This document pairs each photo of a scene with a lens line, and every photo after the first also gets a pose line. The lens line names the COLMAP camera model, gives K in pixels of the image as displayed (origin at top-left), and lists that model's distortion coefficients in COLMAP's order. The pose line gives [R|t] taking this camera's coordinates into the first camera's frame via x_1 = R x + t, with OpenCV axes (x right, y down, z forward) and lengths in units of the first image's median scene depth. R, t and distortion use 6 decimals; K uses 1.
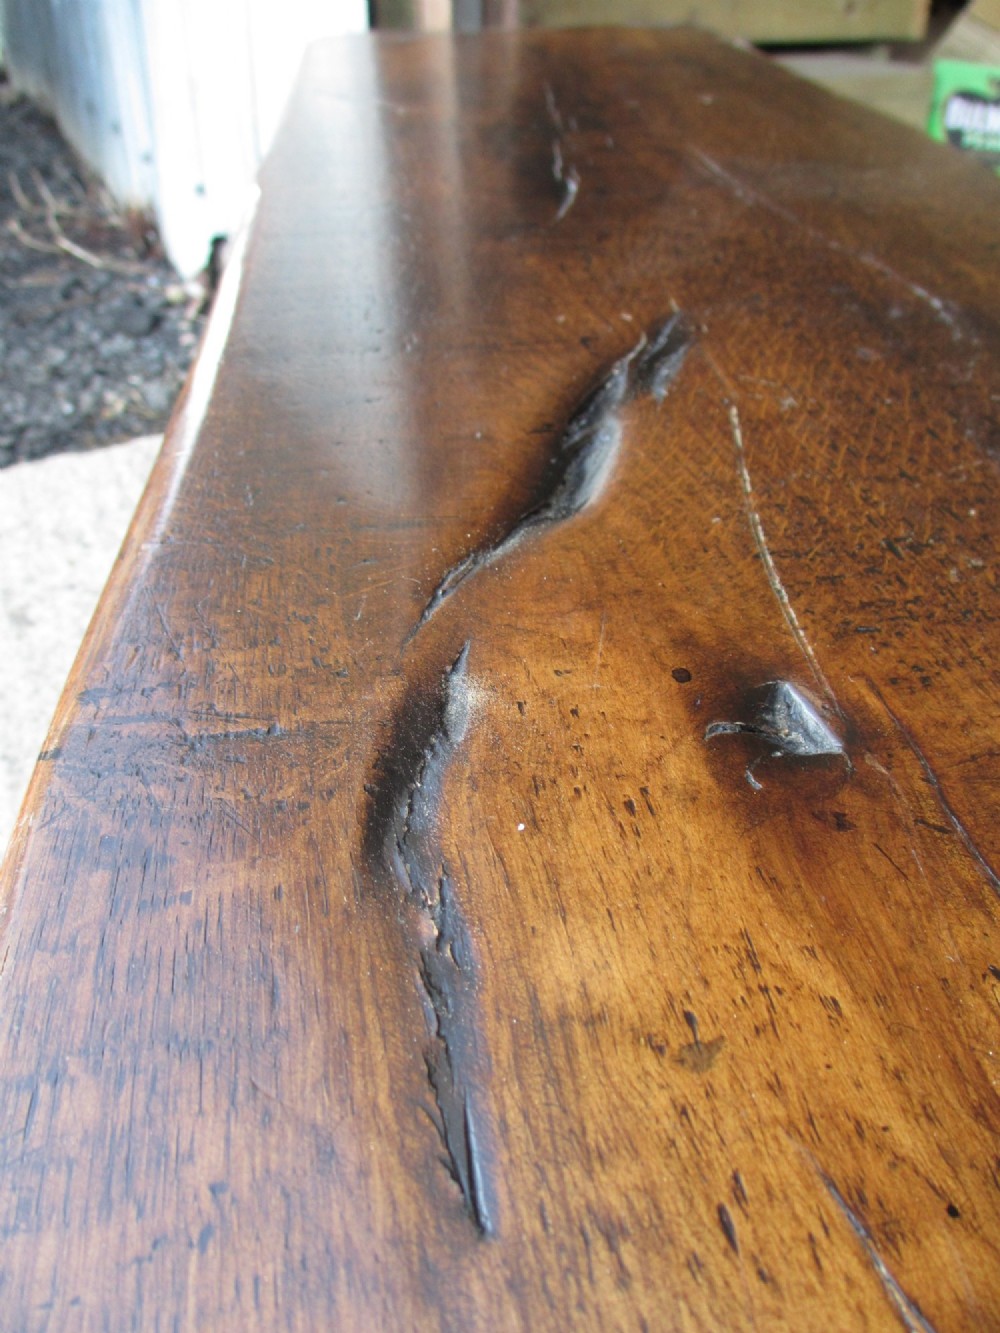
lens RADIAL K [[1113.2, 0, 498.5], [0, 1113.2, 673.1], [0, 0, 1]] dist [-0.059602, 0.025040]
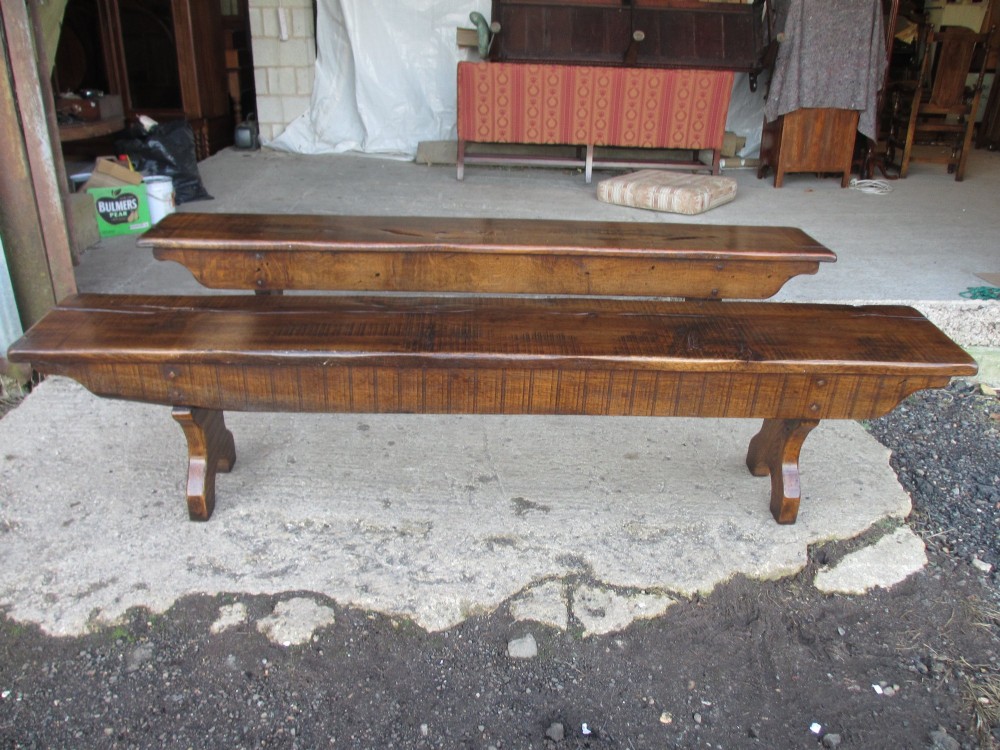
lens RADIAL K [[835.1, 0, 504.4], [0, 835.1, 372.6], [0, 0, 1]] dist [-0.059602, 0.025040]
pose [[0.397252, -0.358872, 0.844631, -0.844498], [0.518435, 0.847195, 0.116128, 0.052082], [-0.757242, 0.391754, 0.522602, -0.466143]]
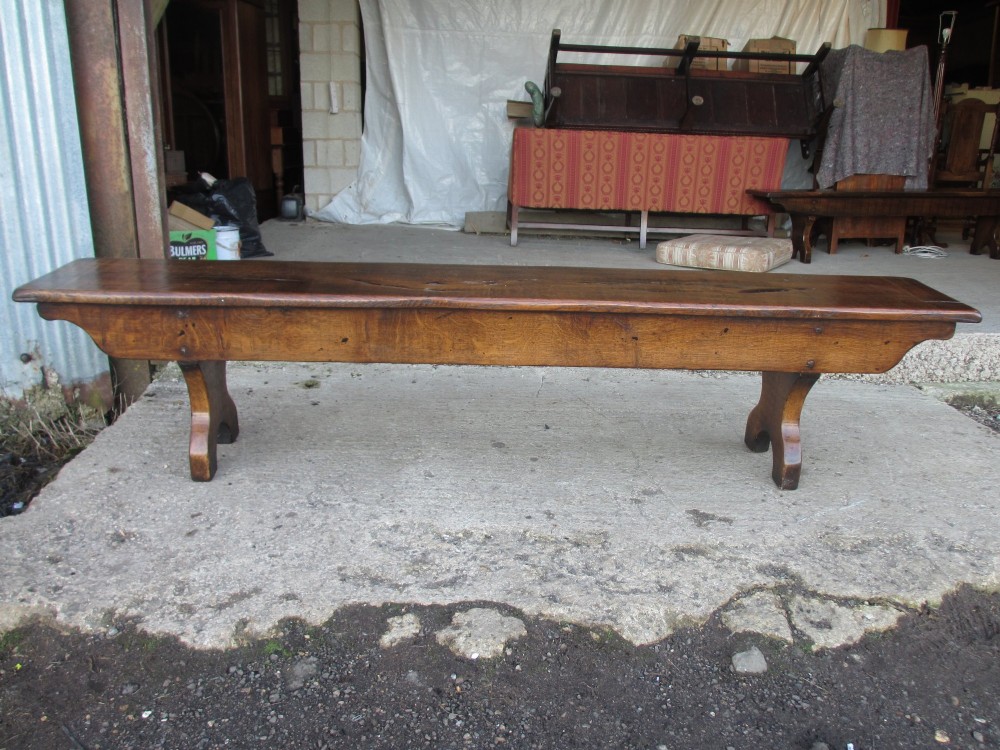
lens RADIAL K [[835.1, 0, 501.9], [0, 835.1, 370.9], [0, 0, 1]] dist [-0.059602, 0.025040]
pose [[0.397245, -0.250224, 0.882941, -0.874965], [0.518360, 0.855114, 0.009122, 0.061509], [-0.757297, 0.454057, 0.469396, -0.250329]]
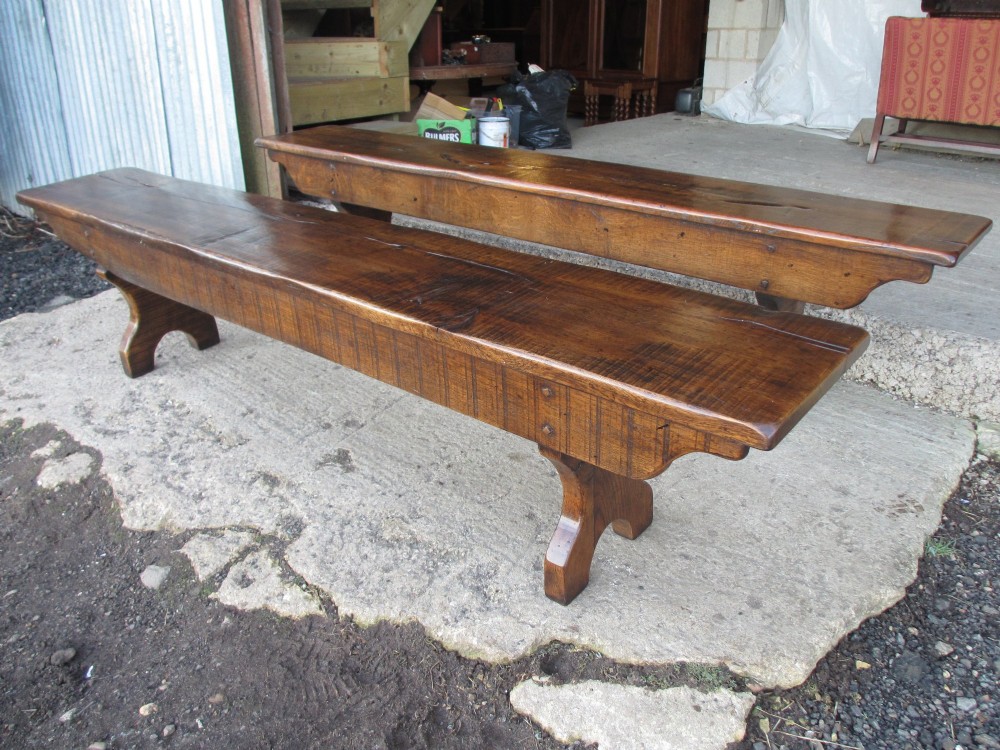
lens RADIAL K [[835.1, 0, 507.4], [0, 835.1, 377.8], [0, 0, 1]] dist [-0.059602, 0.025040]
pose [[0.905326, -0.185162, 0.382231, -0.271891], [0.256854, 0.955430, -0.145534, 0.369239], [-0.338248, 0.229933, 0.912535, -0.735106]]
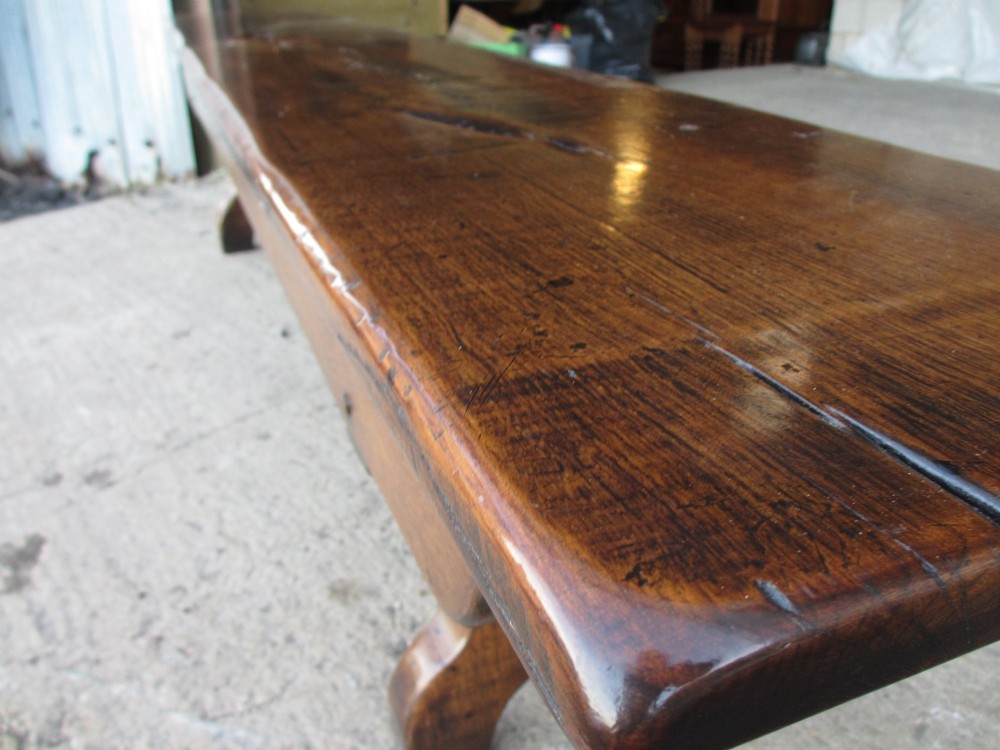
lens RADIAL K [[835.1, 0, 506.8], [0, 835.1, 378.6], [0, 0, 1]] dist [-0.059602, 0.025040]
pose [[0.955699, -0.135985, 0.261049, -0.000356], [0.180295, 0.971482, -0.153999, 0.307779], [-0.232663, 0.194242, 0.952963, -0.396667]]
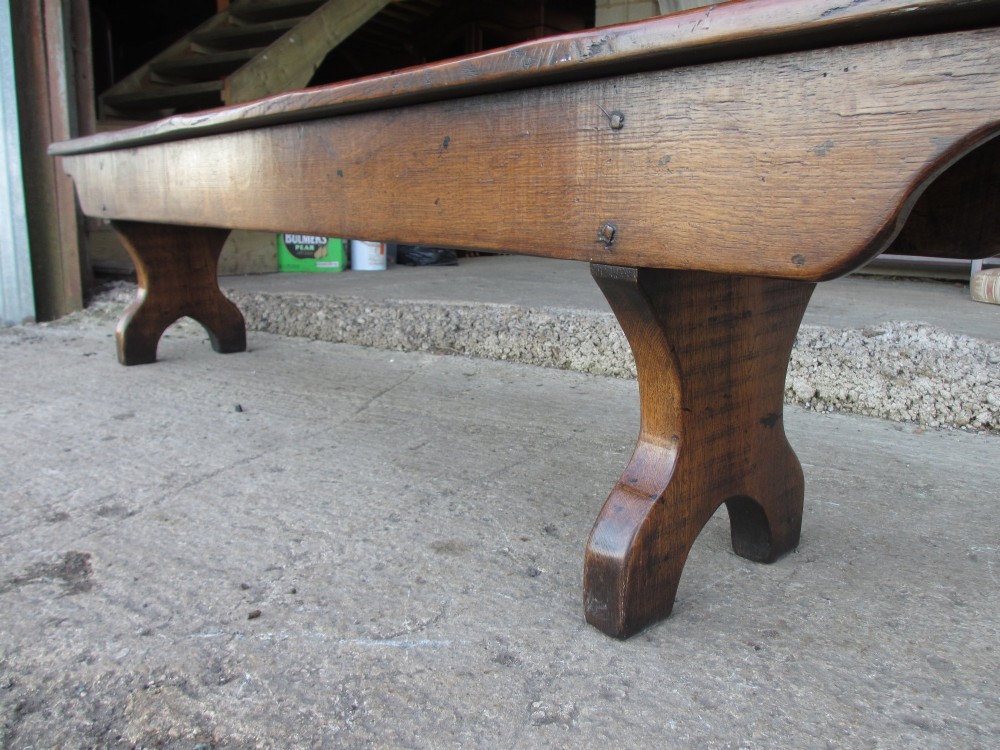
lens RADIAL K [[835.1, 0, 504.2], [0, 835.1, 371.8], [0, 0, 1]] dist [-0.059602, 0.025040]
pose [[0.829902, -0.100296, 0.548820, -0.158857], [0.322327, 0.889117, -0.324924, 0.387371], [-0.455377, 0.446555, 0.770208, -0.351693]]
